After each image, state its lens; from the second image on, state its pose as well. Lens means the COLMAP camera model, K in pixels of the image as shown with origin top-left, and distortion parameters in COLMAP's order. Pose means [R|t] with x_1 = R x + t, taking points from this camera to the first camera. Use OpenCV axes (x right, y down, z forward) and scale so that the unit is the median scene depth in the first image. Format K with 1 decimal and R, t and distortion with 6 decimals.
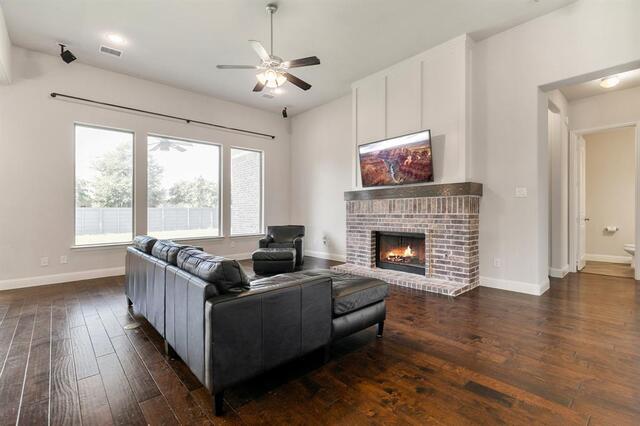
lens RADIAL K [[289.5, 0, 320.1], [0, 289.5, 210.4], [0, 0, 1]] dist [0.002392, 0.000243]
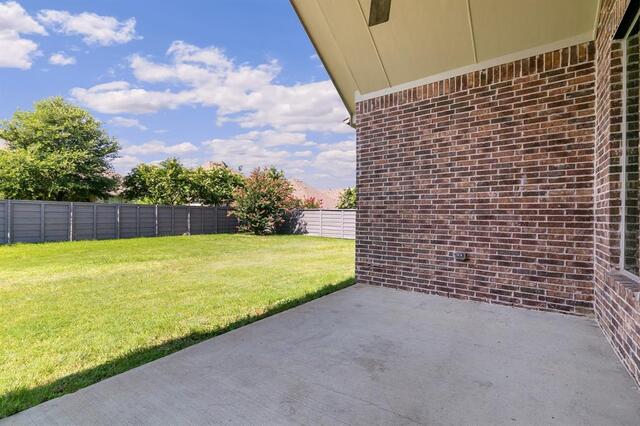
lens RADIAL K [[289.5, 0, 317.8], [0, 289.5, 216.8], [0, 0, 1]] dist [0.002392, 0.000243]
pose [[0.979975, 0.019848, 0.198127, -0.217617], [-0.021558, 0.999747, 0.006479, 0.006132], [-0.197949, -0.010621, 0.980155, 0.252627]]
